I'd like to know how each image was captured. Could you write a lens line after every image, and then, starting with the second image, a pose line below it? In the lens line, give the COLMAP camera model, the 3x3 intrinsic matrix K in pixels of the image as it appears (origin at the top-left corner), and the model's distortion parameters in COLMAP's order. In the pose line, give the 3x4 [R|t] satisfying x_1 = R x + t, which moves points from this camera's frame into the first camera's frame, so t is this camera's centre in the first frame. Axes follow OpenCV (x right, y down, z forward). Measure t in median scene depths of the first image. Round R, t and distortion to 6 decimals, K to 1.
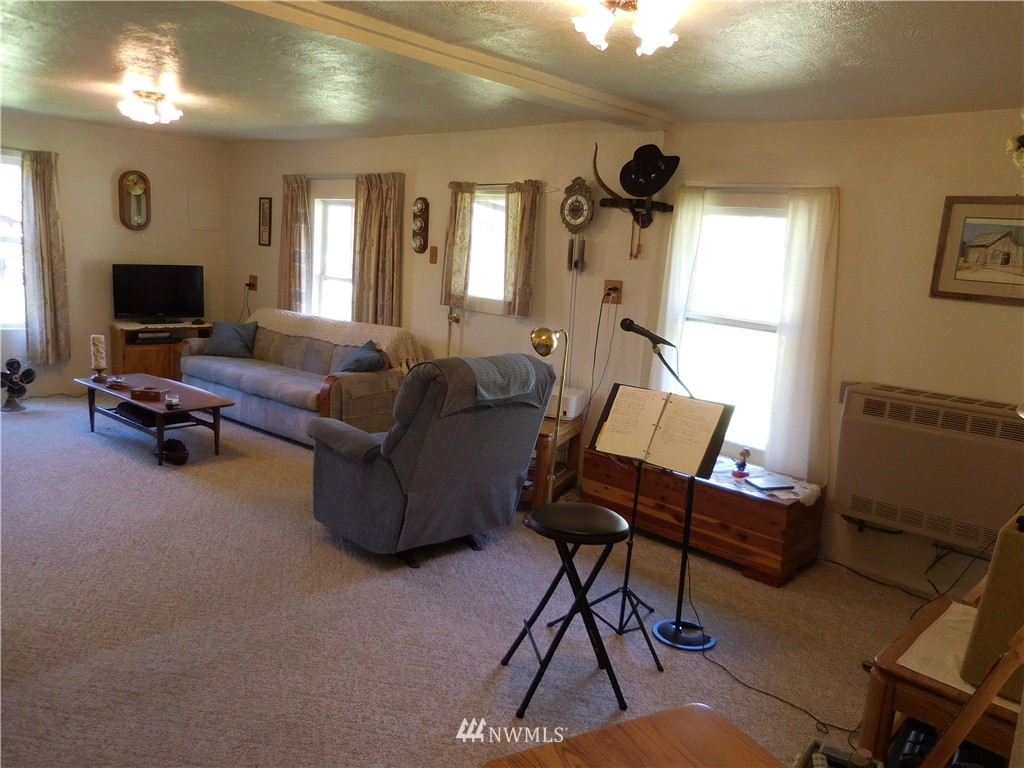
lens RADIAL K [[779.4, 0, 509.6], [0, 779.4, 386.5], [0, 0, 1]] dist [-0.025878, 0.016839]
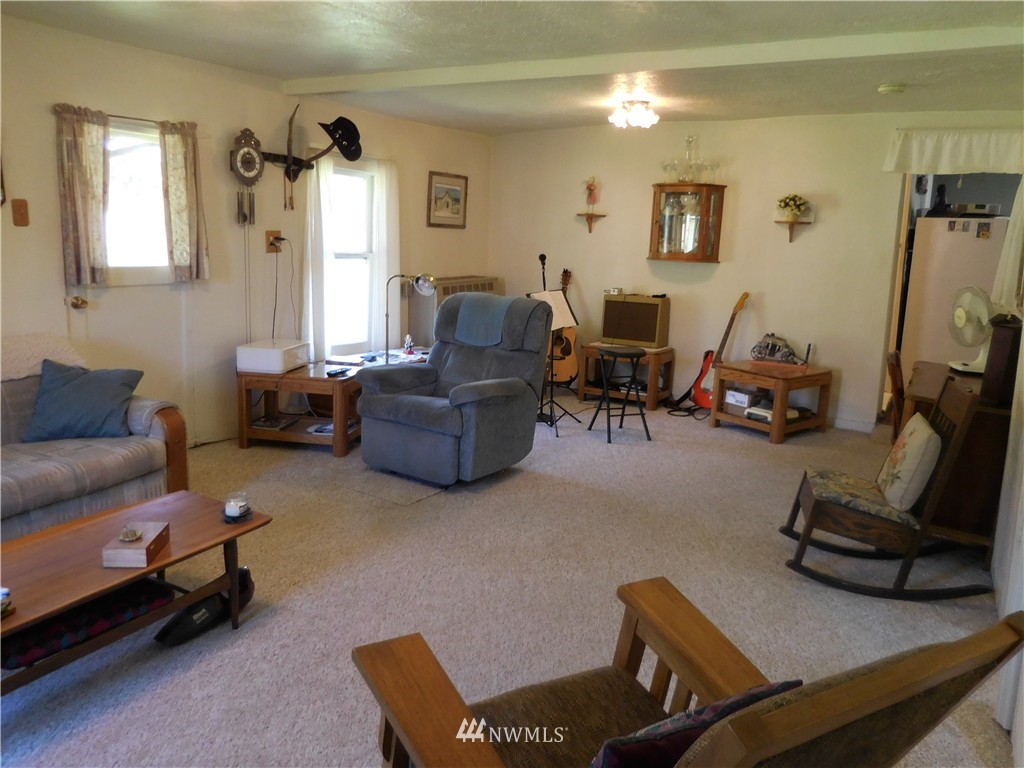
lens RADIAL K [[779.4, 0, 512.5], [0, 779.4, 377.1], [0, 0, 1]] dist [-0.025878, 0.016839]
pose [[-0.203356, -0.249825, 0.946696, -0.986021], [0.128065, 0.951806, 0.278683, -0.198880], [-0.970693, 0.177910, -0.161562, 0.882394]]
